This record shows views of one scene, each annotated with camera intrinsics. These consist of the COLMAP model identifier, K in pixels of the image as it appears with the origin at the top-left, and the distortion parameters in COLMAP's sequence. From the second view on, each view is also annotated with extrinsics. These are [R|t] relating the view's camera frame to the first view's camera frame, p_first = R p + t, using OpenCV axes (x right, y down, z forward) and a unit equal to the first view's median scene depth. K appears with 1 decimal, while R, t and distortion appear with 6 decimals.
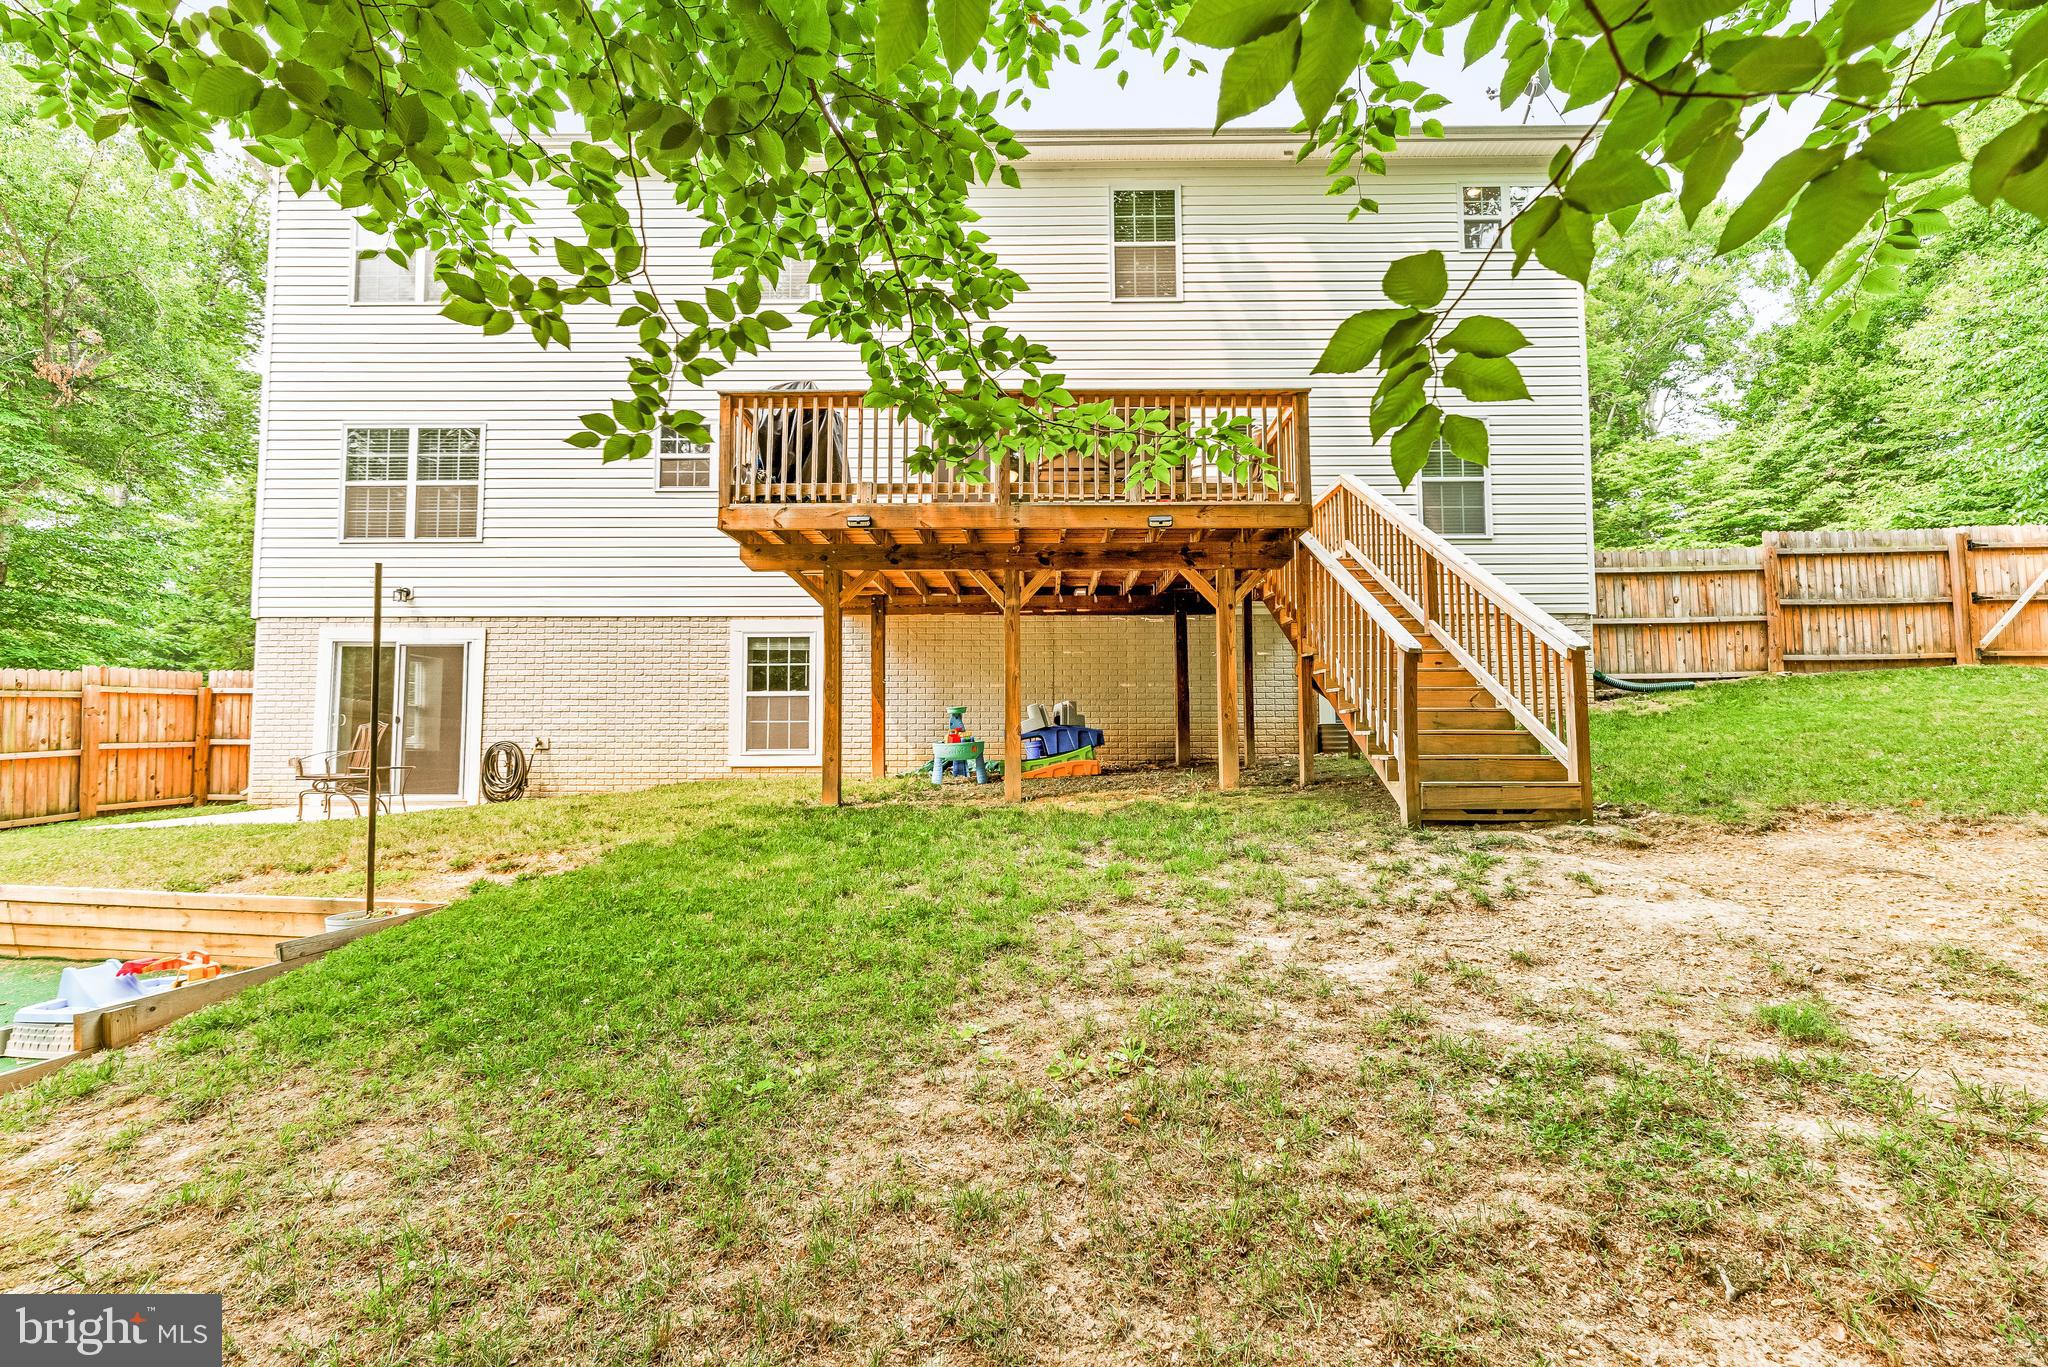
lens RADIAL K [[849.0, 0, 1024.1], [0, 849.0, 701.0], [0, 0, 1]] dist [0.001385, 0.000533]
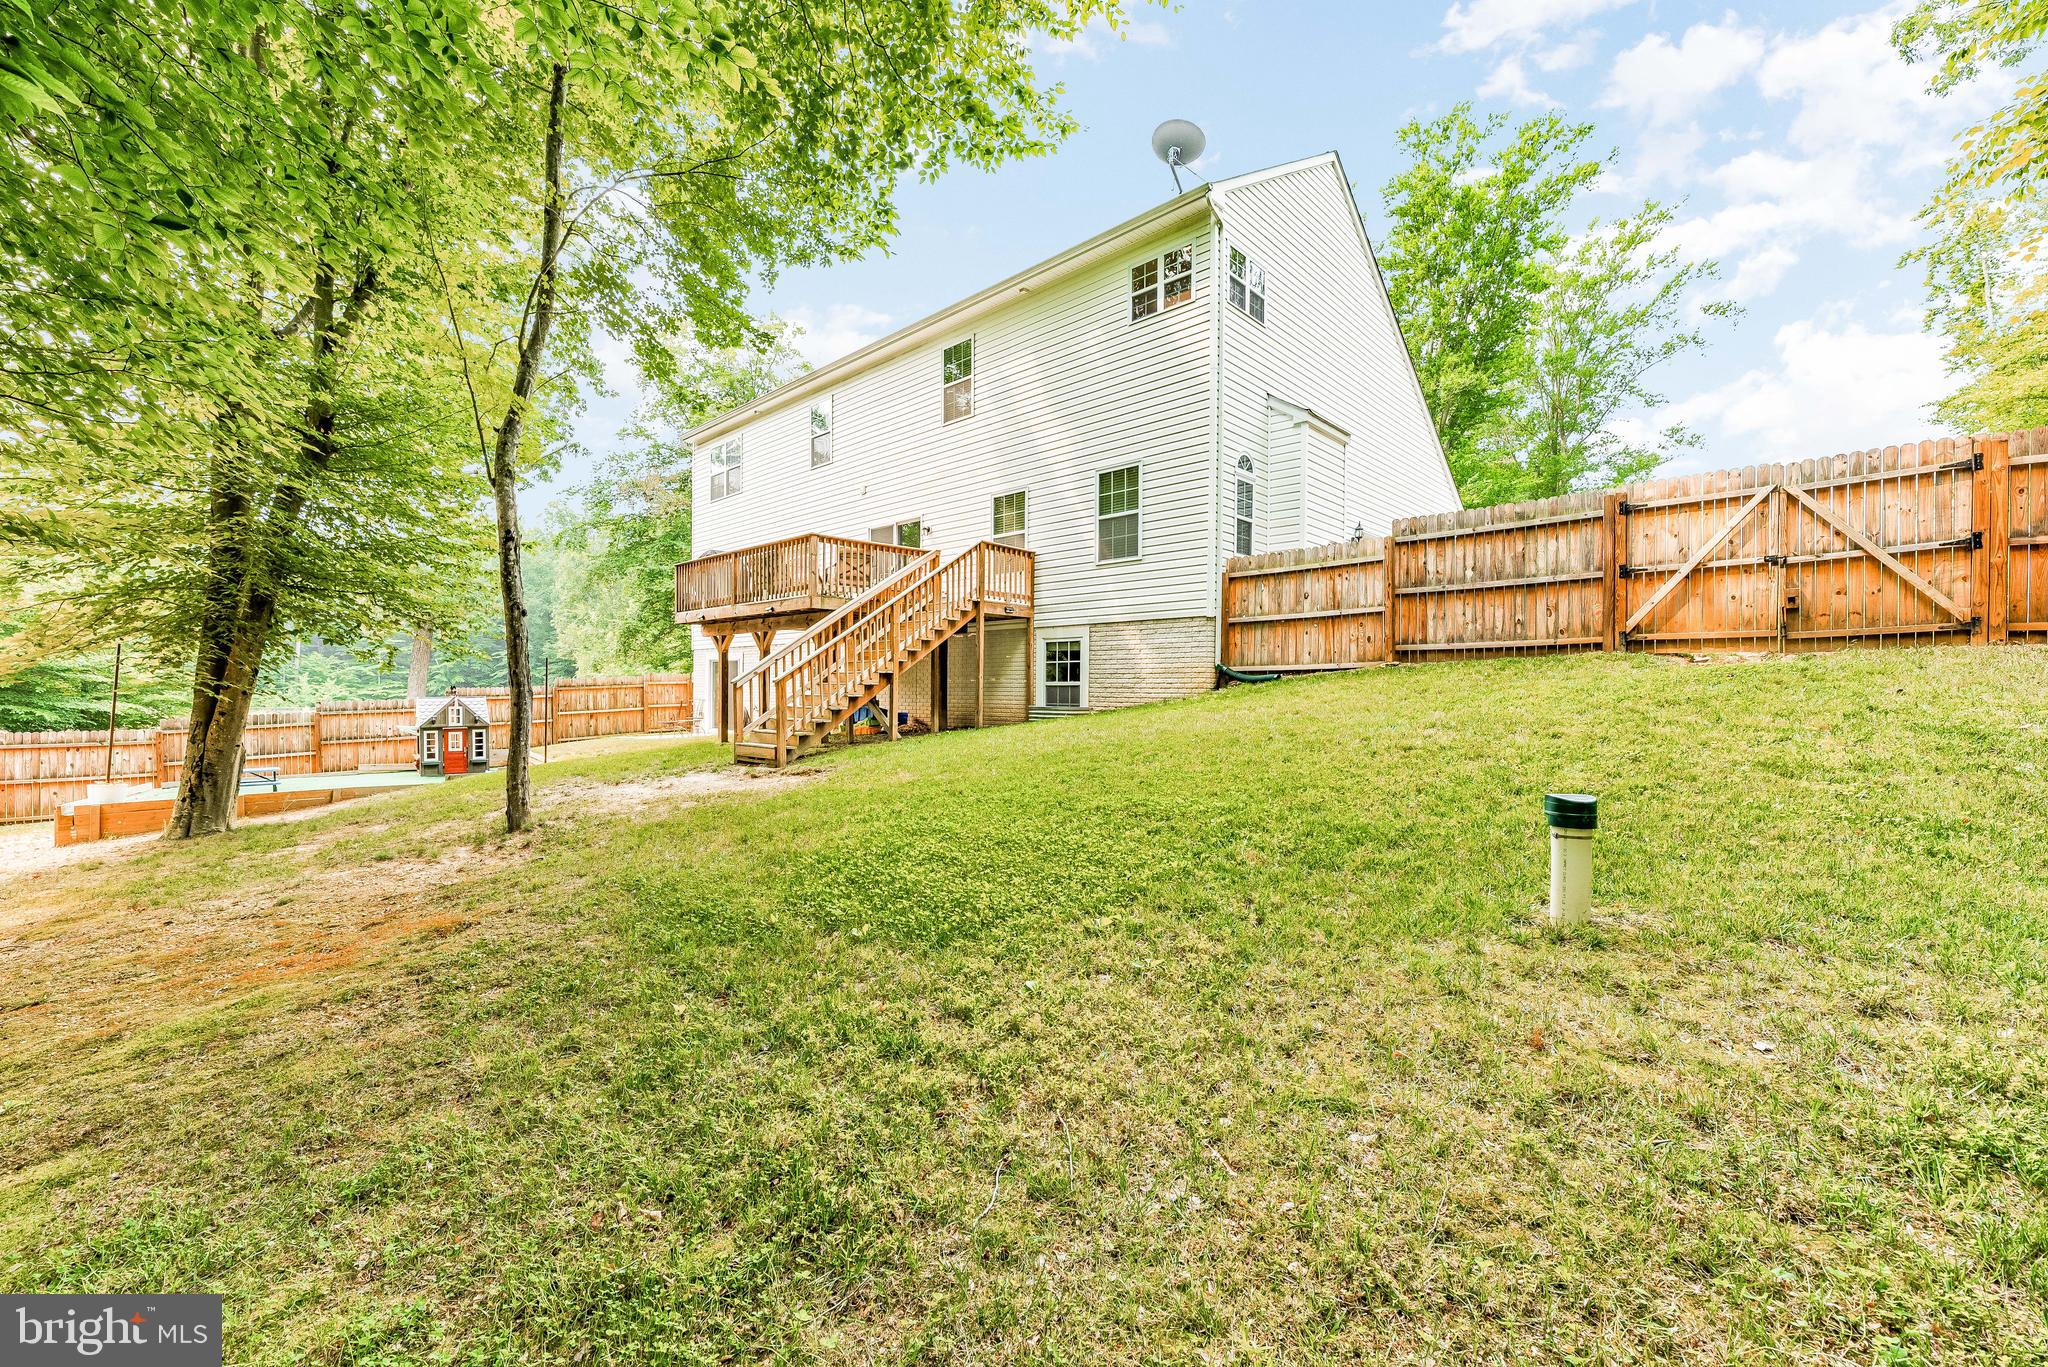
lens RADIAL K [[849.0, 0, 1024.1], [0, 849.0, 701.0], [0, 0, 1]] dist [0.001385, 0.000533]
pose [[0.720261, 0.015528, -0.693529, 1.260887], [0.028005, 0.998284, 0.051436, -0.052055], [0.693138, -0.056470, 0.718590, -0.021872]]
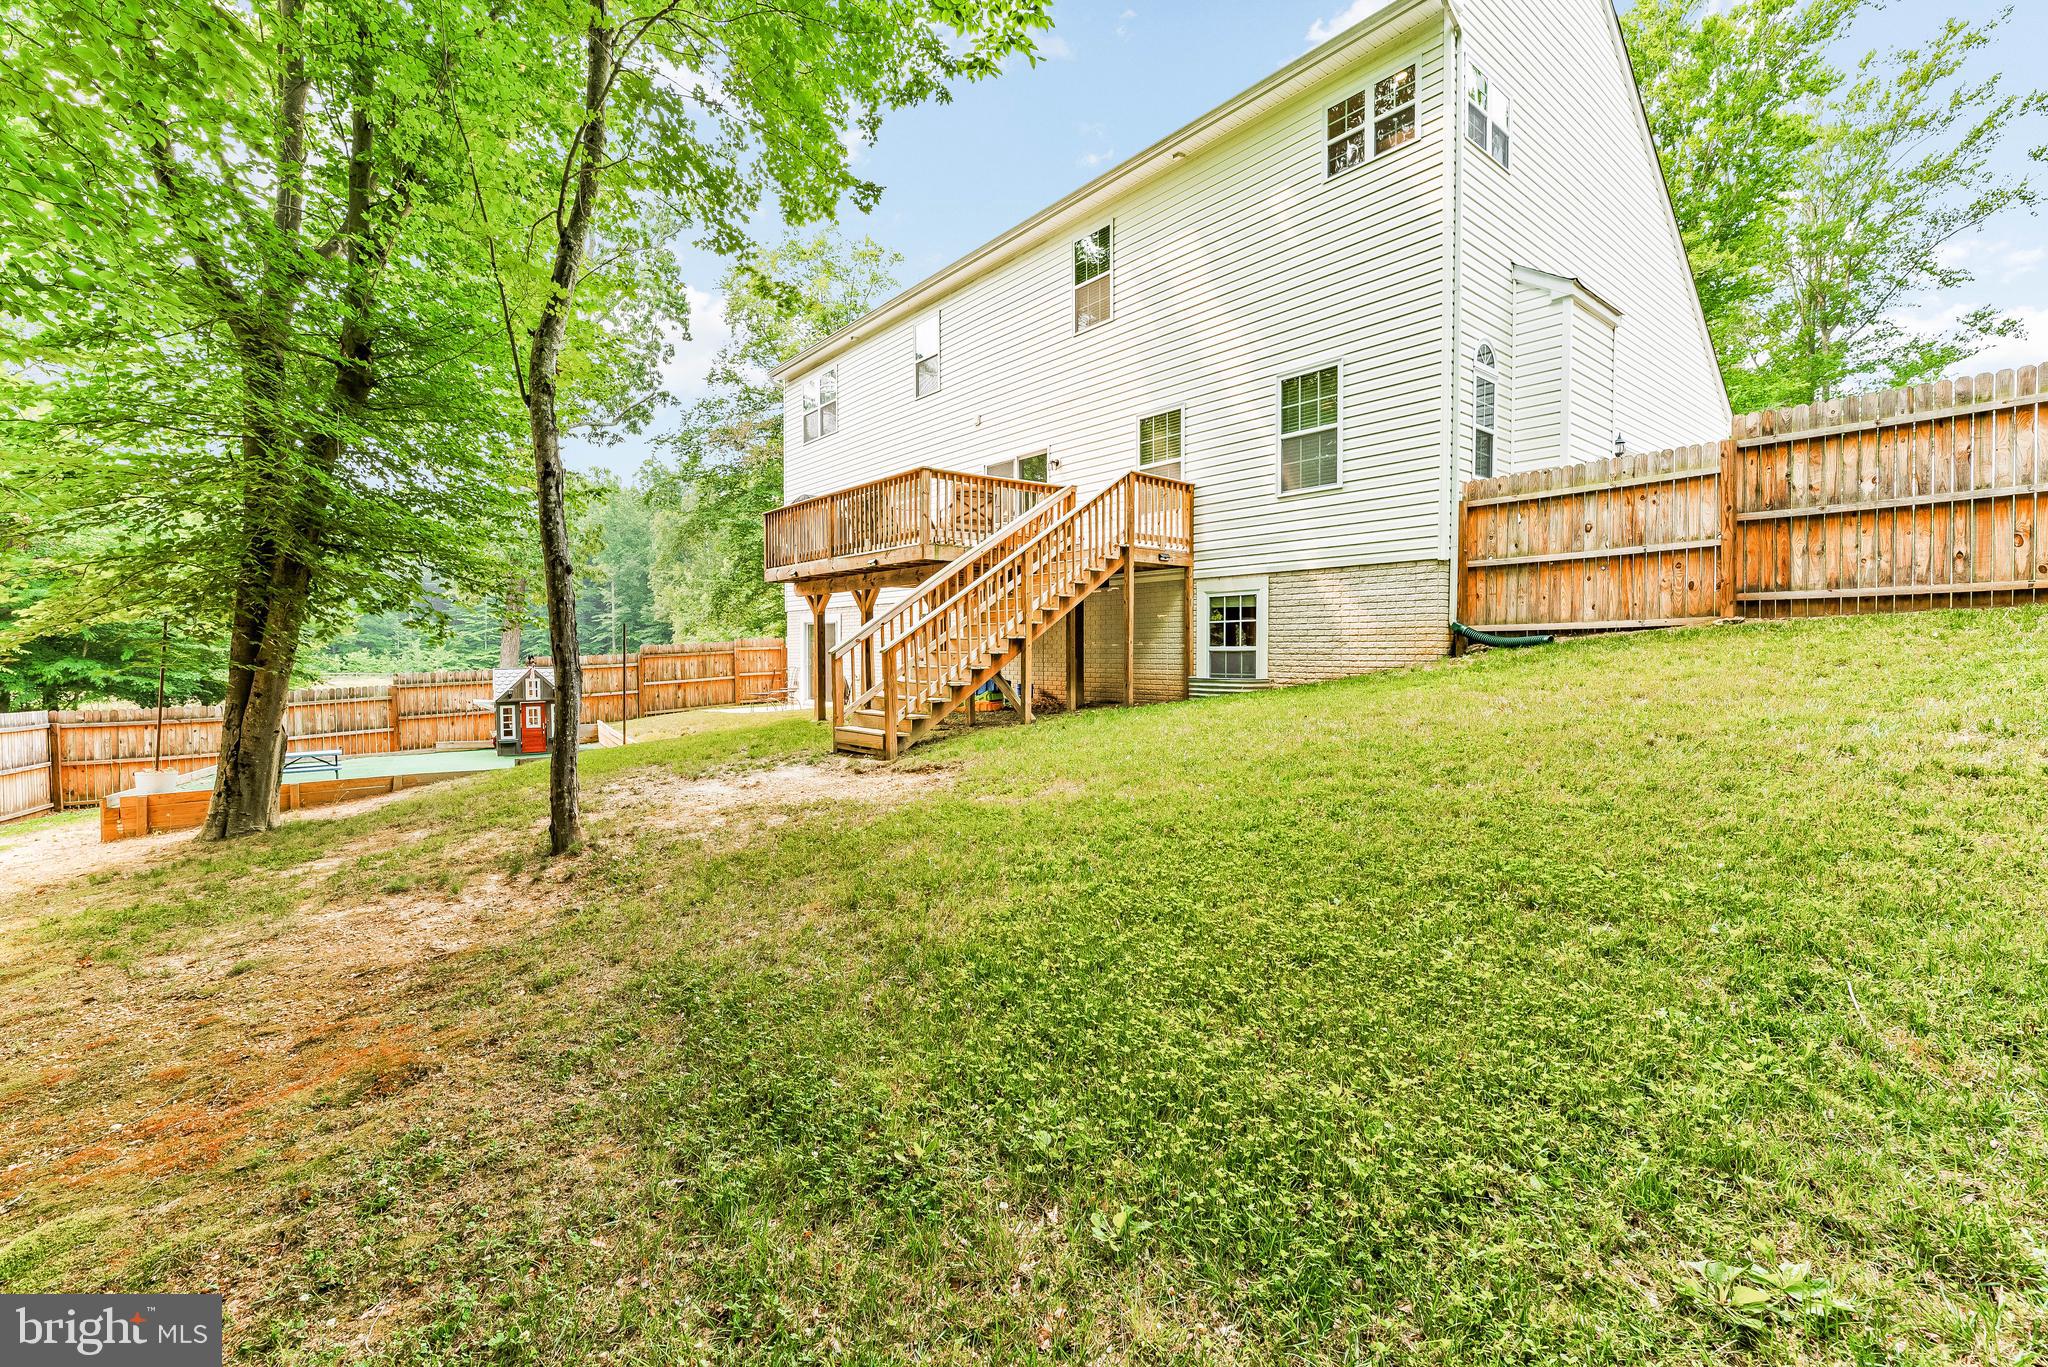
lens RADIAL K [[901.0, 0, 1027.6], [0, 901.0, 672.7], [0, 0, 1]] dist [0.002902, 0.000192]
pose [[0.636719, 0.021015, -0.770809, 1.087330], [0.041288, 0.997265, 0.061296, -0.058559], [0.769990, -0.070854, 0.634110, 0.065677]]
